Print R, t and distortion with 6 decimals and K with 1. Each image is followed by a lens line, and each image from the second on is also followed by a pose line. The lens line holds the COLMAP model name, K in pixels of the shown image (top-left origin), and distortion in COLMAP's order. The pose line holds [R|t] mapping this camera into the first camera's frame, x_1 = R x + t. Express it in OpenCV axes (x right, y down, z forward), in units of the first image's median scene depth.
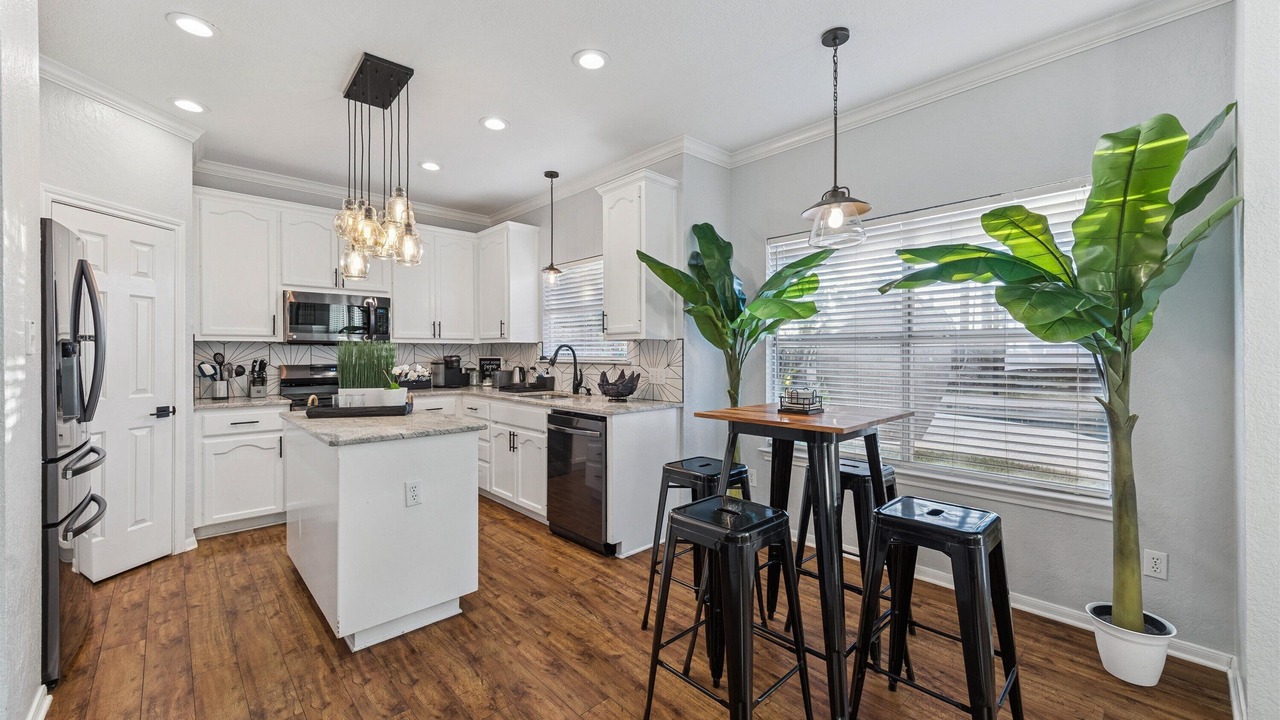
lens RADIAL K [[485.8, 0, 636.4], [0, 485.8, 354.0], [0, 0, 1]] dist [-0.006690, 0.000137]
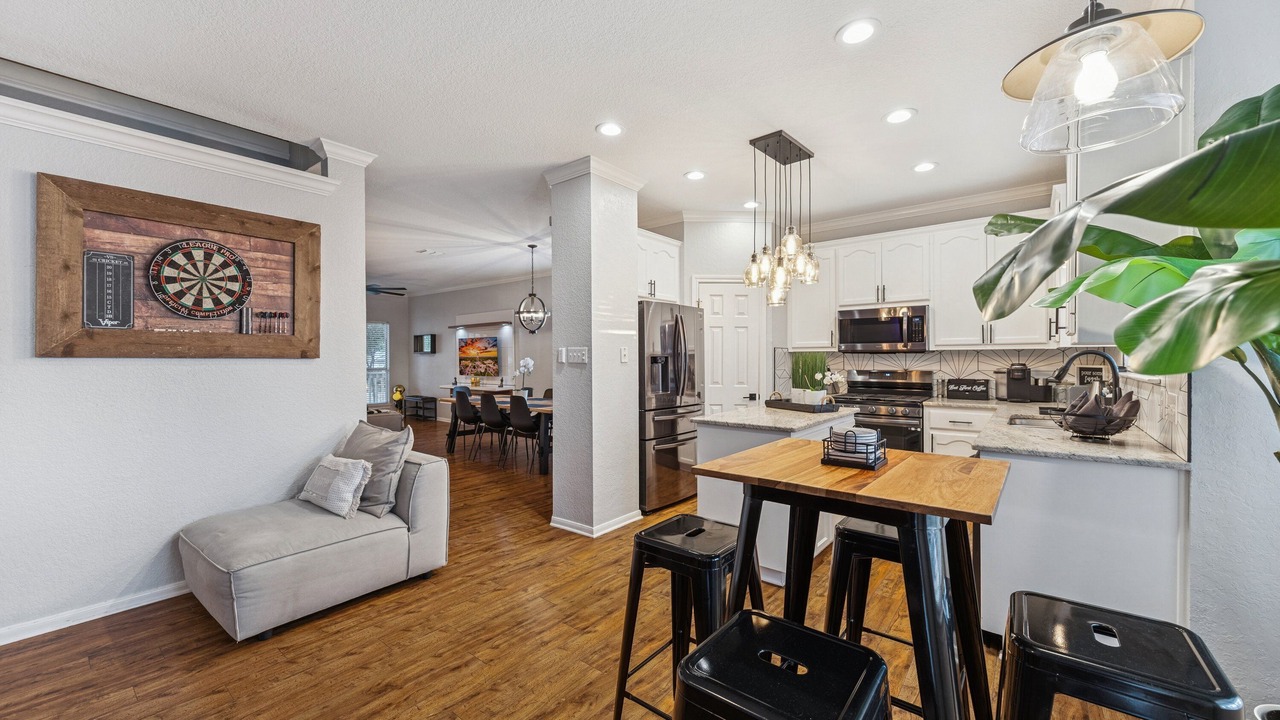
lens RADIAL K [[485.8, 0, 636.4], [0, 485.8, 354.0], [0, 0, 1]] dist [-0.006690, 0.000137]
pose [[0.132323, -0.008195, -0.991173, 0.480292], [0.001643, 0.999966, -0.008048, -0.010426], [0.991205, -0.000563, 0.132332, 0.332884]]
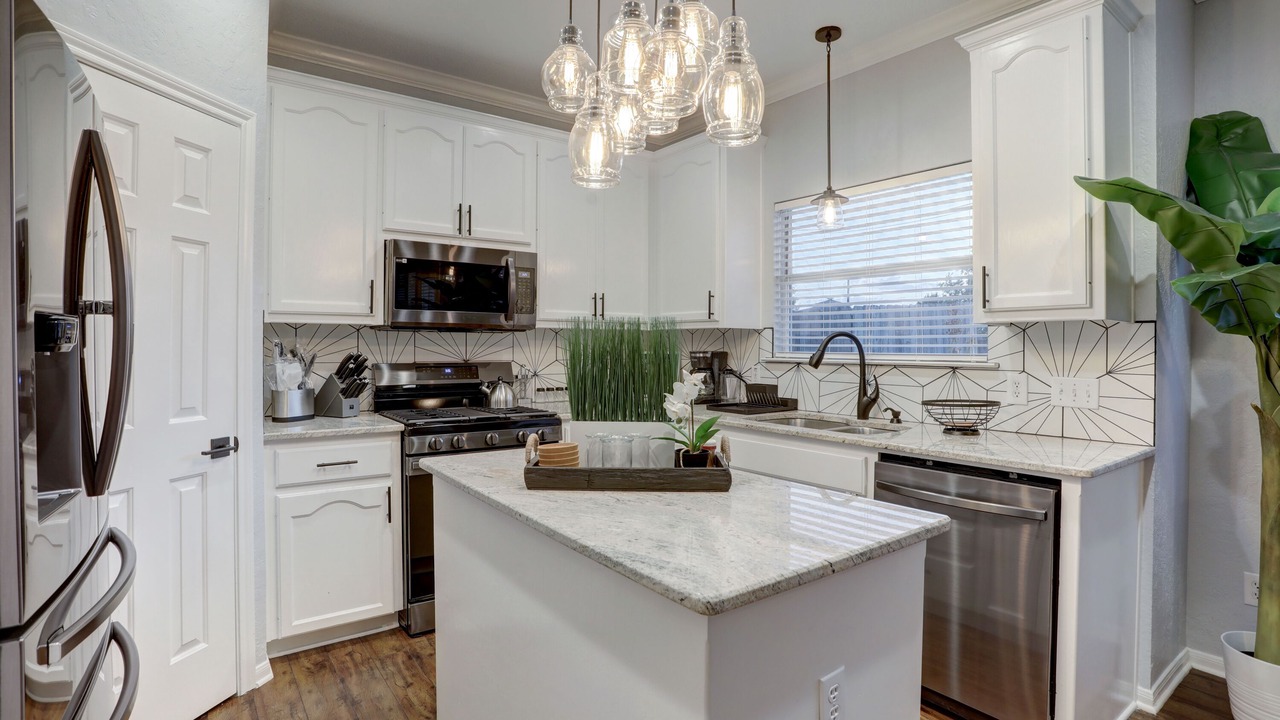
lens RADIAL K [[626.3, 0, 648.9], [0, 626.3, 348.5], [0, 0, 1]] dist [-0.084630, 0.041845]
pose [[0.992926, 0.006464, -0.118562, -0.332350], [-0.006010, 0.999973, 0.004183, -0.001792], [0.118586, -0.003441, 0.992938, 0.296482]]
